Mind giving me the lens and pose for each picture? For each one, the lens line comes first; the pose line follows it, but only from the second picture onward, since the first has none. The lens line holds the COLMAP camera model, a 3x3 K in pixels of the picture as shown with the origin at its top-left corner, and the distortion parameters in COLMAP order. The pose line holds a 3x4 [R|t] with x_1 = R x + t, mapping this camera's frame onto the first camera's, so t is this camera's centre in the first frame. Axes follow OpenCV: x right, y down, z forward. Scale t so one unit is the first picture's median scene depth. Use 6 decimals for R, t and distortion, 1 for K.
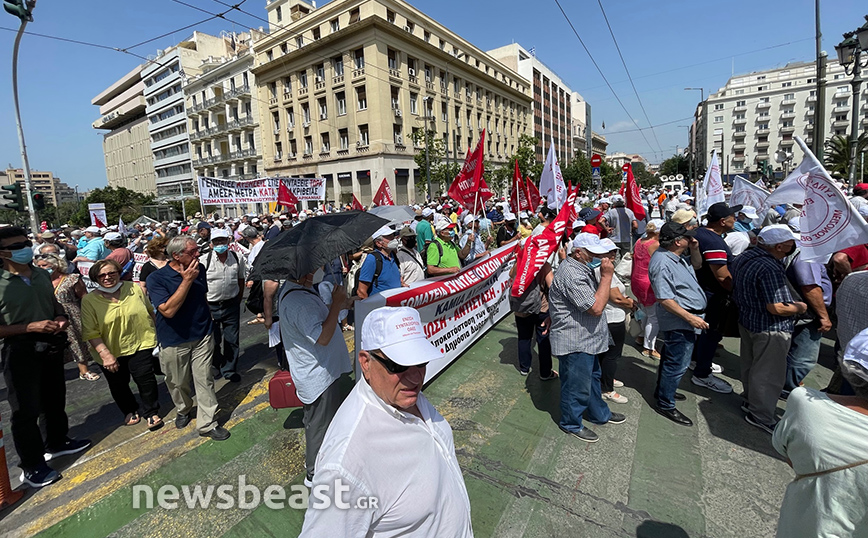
lens RADIAL K [[354.0, 0, 426.7], [0, 354.0, 219.6], [0, 0, 1]] dist [-0.007221, -0.001577]
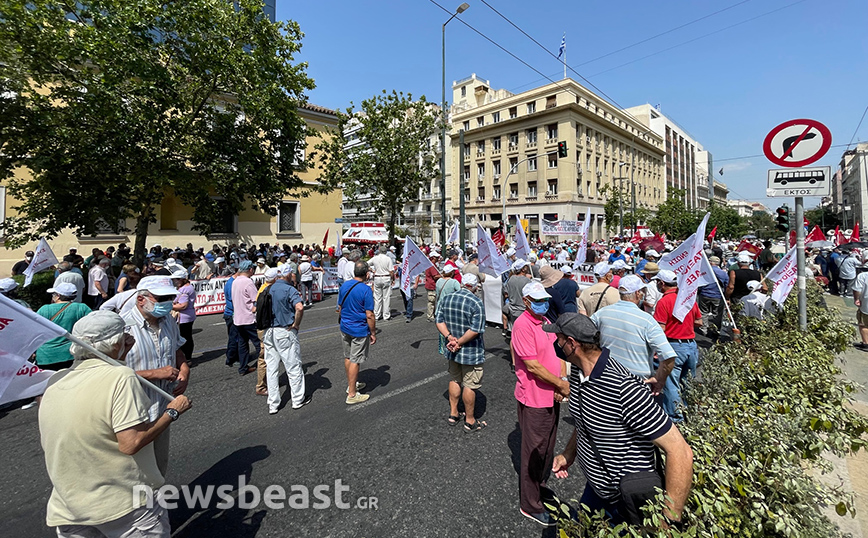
lens RADIAL K [[350.1, 0, 420.2], [0, 350.1, 222.9], [0, 0, 1]] dist [-0.000813, 0.000488]
pose [[0.976042, 0.049010, -0.211990, -0.287932], [-0.068534, 0.993956, -0.085753, 0.031368], [0.206506, 0.098227, 0.973502, -0.278855]]
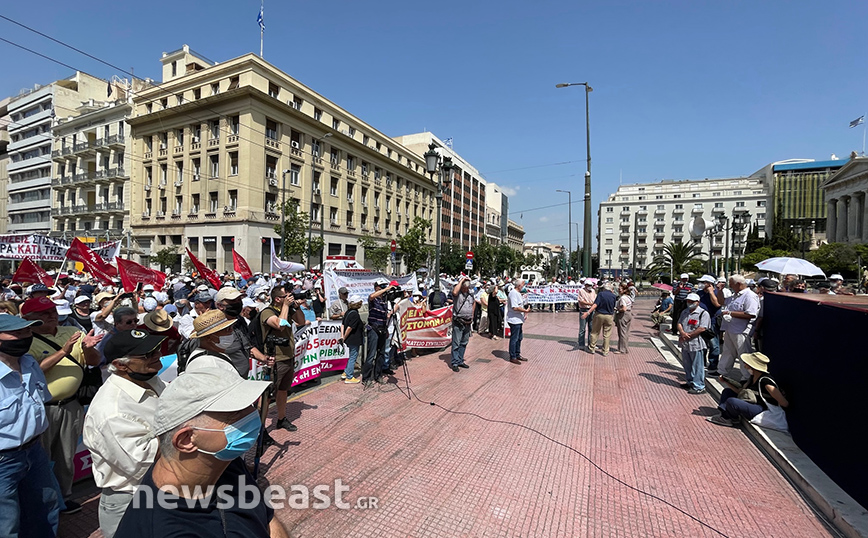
lens RADIAL K [[354.0, 0, 436.0], [0, 354.0, 265.0], [0, 0, 1]] dist [-0.007221, -0.001577]
pose [[0.981573, 0.076123, 0.175272, 0.164736], [-0.061220, 0.994155, -0.088924, -0.007604], [-0.181017, 0.076556, 0.980496, -0.033336]]
